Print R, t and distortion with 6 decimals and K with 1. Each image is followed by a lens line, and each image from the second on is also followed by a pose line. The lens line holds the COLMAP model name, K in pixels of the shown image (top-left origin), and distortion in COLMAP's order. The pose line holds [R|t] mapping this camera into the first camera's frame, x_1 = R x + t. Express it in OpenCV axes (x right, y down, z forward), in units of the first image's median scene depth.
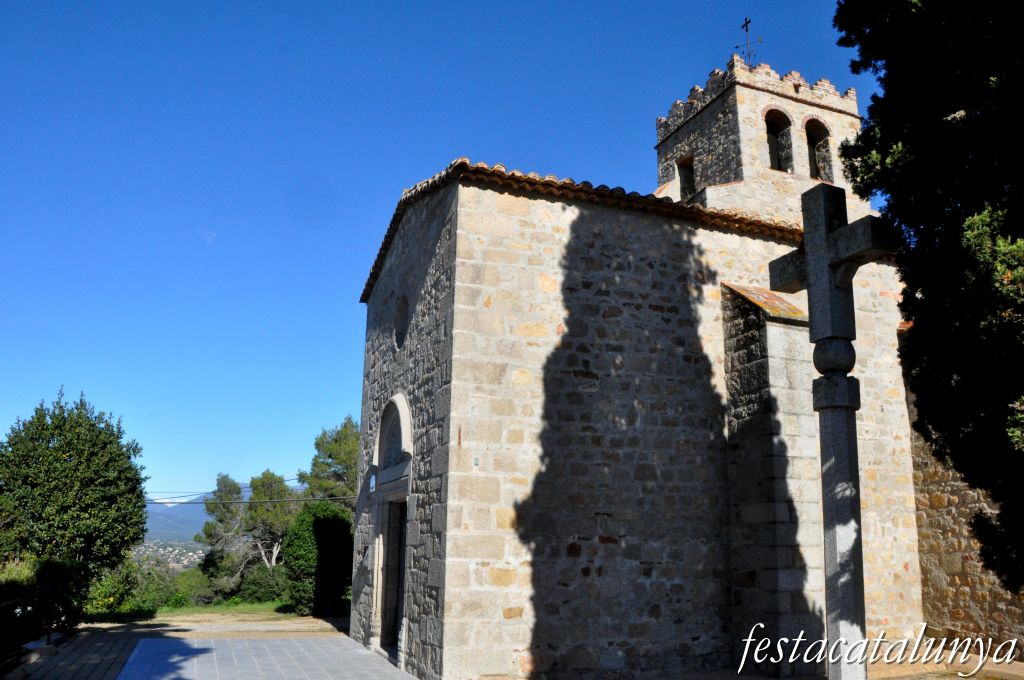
lens RADIAL K [[829.1, 0, 511.2], [0, 829.1, 365.4], [0, 0, 1]] dist [-0.163365, 0.152544]
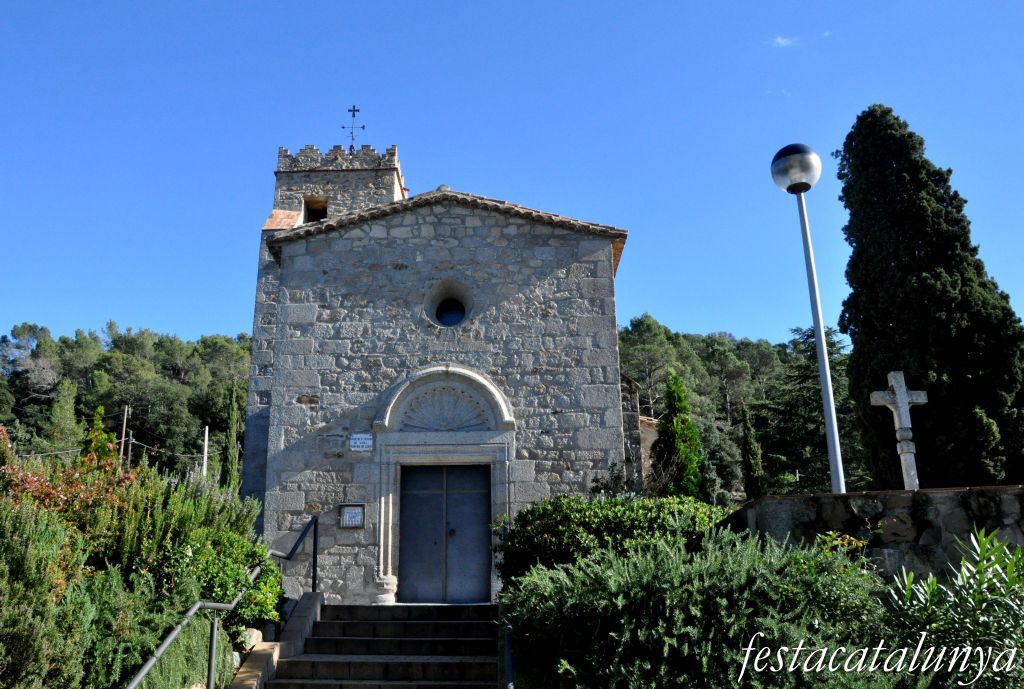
lens RADIAL K [[857.3, 0, 505.5], [0, 857.3, 360.1], [0, 0, 1]] dist [-0.119589, 0.008886]
pose [[0.363617, 0.260621, 0.894349, -0.725285], [-0.187293, 0.960915, -0.203871, 0.155534], [-0.912526, -0.093375, 0.398217, 0.305016]]
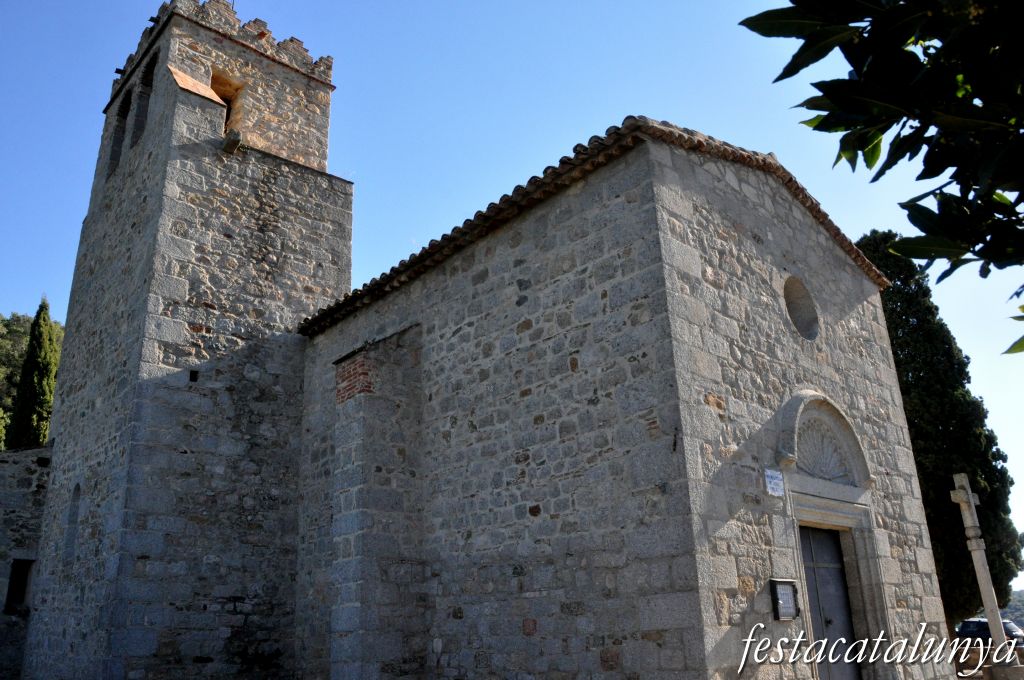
lens RADIAL K [[807.1, 0, 512.5], [0, 807.1, 360.4], [0, 0, 1]] dist [-0.156263, 0.133023]
pose [[-0.363662, 0.316081, 0.876266, -0.461390], [-0.178115, 0.899723, -0.398463, 0.233783], [-0.914344, -0.300982, -0.270896, 0.948770]]
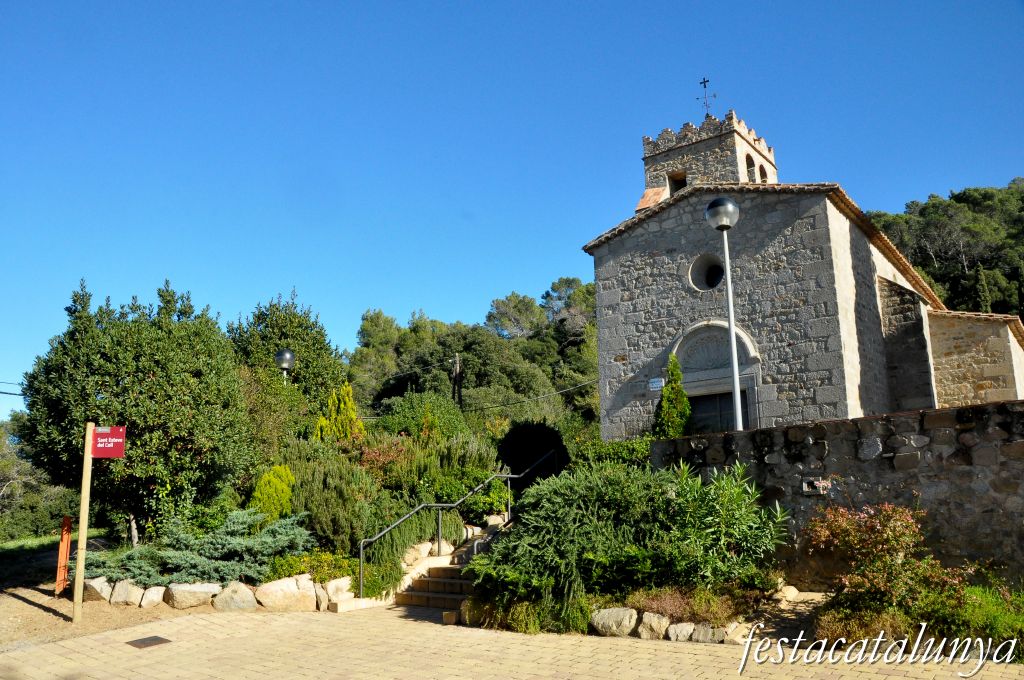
lens RADIAL K [[829.1, 0, 511.2], [0, 829.1, 365.4], [0, 0, 1]] dist [-0.163365, 0.152544]
pose [[0.853836, 0.066762, 0.516243, -0.762253], [-0.082867, 0.996527, 0.008184, 0.083848], [-0.513904, -0.049767, 0.856403, -0.046052]]
